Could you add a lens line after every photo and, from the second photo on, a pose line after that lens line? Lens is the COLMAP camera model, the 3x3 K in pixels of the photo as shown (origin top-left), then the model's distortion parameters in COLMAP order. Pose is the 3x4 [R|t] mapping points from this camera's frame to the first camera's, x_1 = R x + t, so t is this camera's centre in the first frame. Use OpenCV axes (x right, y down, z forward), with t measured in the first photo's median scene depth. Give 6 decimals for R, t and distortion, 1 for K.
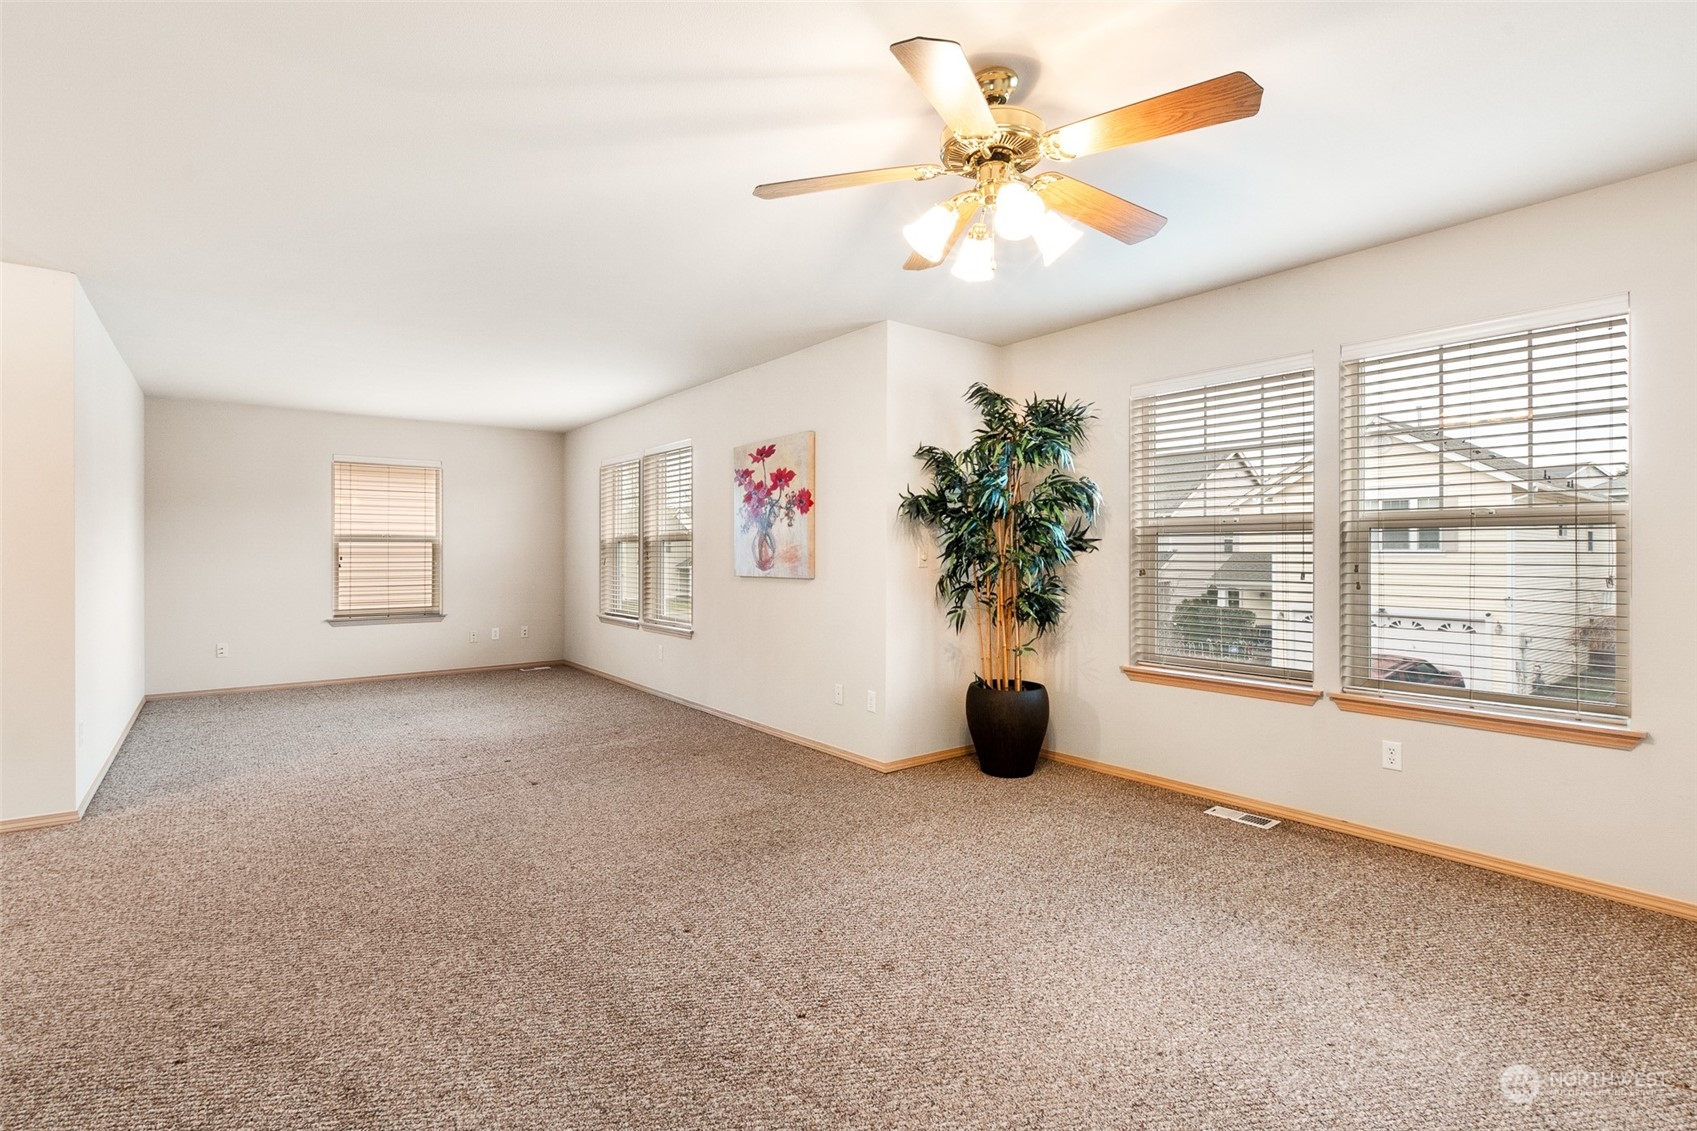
lens RADIAL K [[768.1, 0, 840.1], [0, 768.1, 556.4], [0, 0, 1]] dist [0.001477, 0.000082]
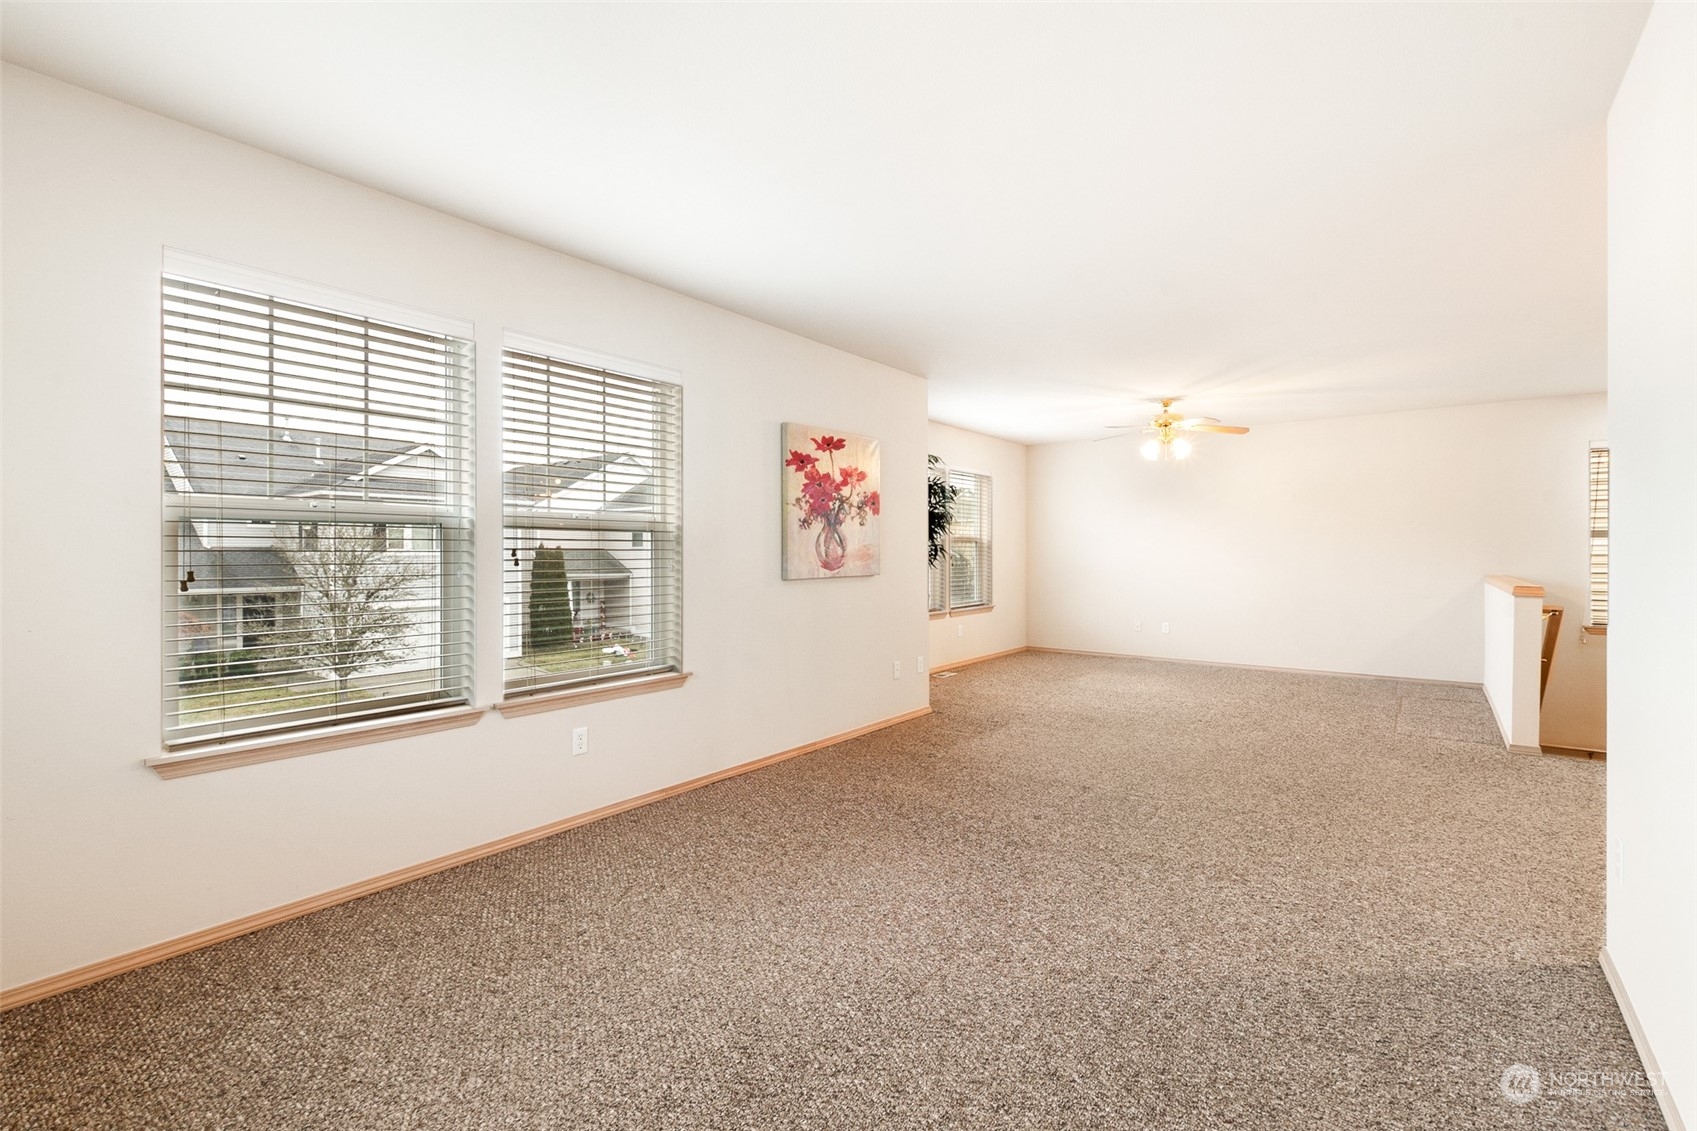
lens RADIAL K [[752.6, 0, 847.7], [0, 752.6, 556.8], [0, 0, 1]] dist [0.004854, -0.001520]
pose [[-0.240564, -0.005149, 0.970620, -1.002208], [0.008877, 0.999932, 0.007504, -0.004733], [-0.970593, 0.010422, -0.240502, 1.218581]]
